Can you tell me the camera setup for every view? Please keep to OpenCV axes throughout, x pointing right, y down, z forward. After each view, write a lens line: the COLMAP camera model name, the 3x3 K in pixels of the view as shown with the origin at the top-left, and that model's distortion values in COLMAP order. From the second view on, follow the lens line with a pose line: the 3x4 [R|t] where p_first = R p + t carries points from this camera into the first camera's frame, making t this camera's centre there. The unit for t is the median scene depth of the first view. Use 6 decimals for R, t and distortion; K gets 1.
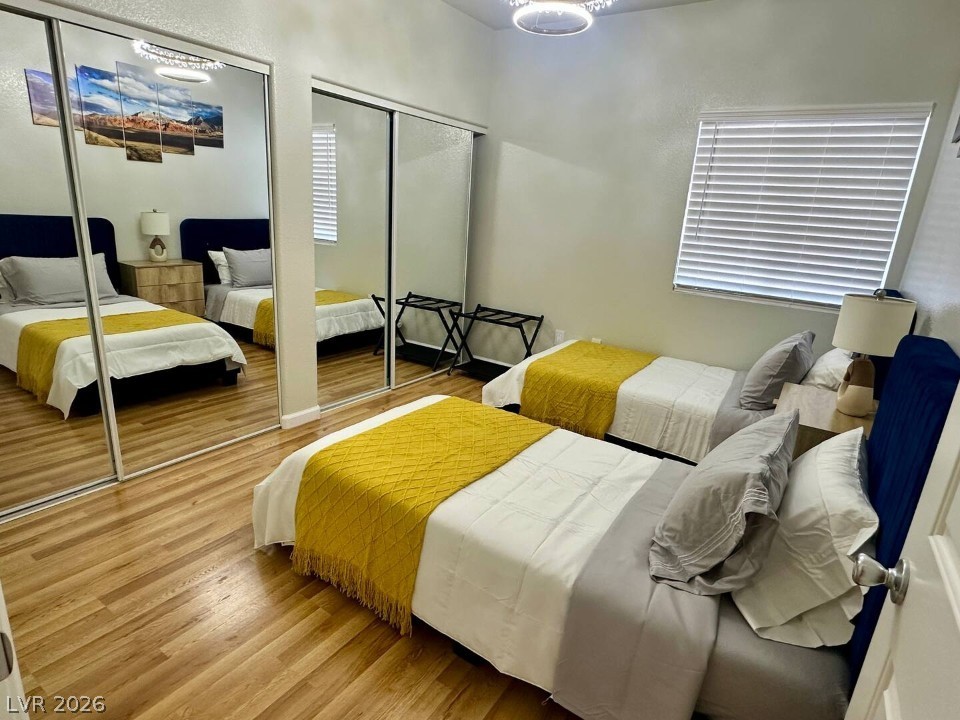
lens RADIAL K [[531.5, 0, 482.1], [0, 531.5, 363.3], [0, 0, 1]] dist [0.002785, 0.000635]
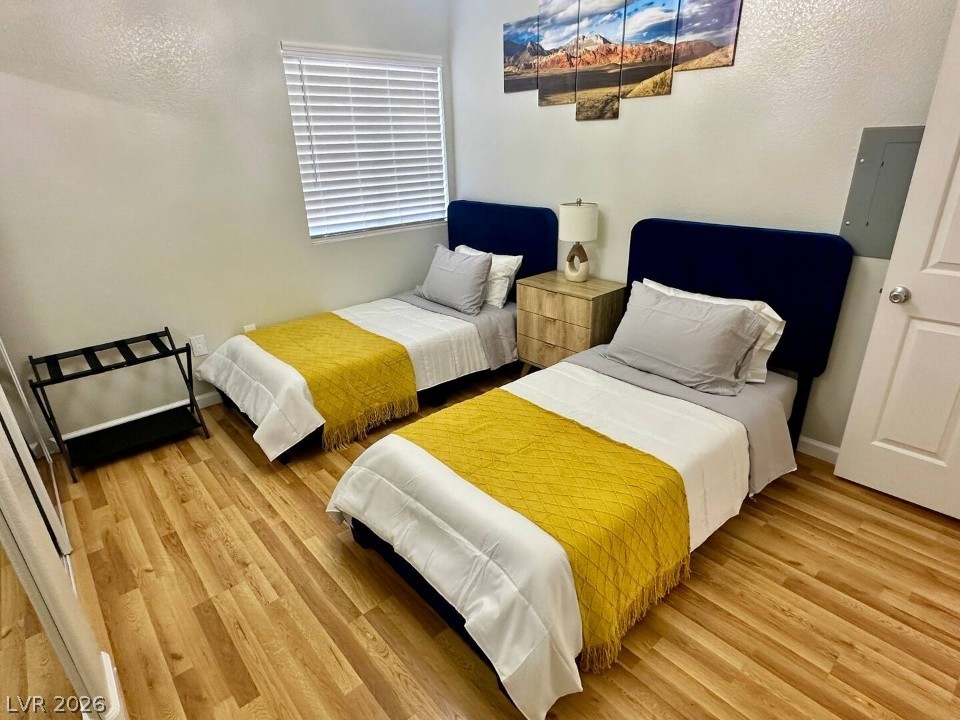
lens RADIAL K [[531.5, 0, 482.1], [0, 531.5, 363.3], [0, 0, 1]] dist [0.002785, 0.000635]
pose [[0.255644, -0.441840, 0.859897, -0.522297], [0.314721, 0.879038, 0.358110, -0.214865], [-0.914110, 0.179078, 0.363777, 0.464941]]
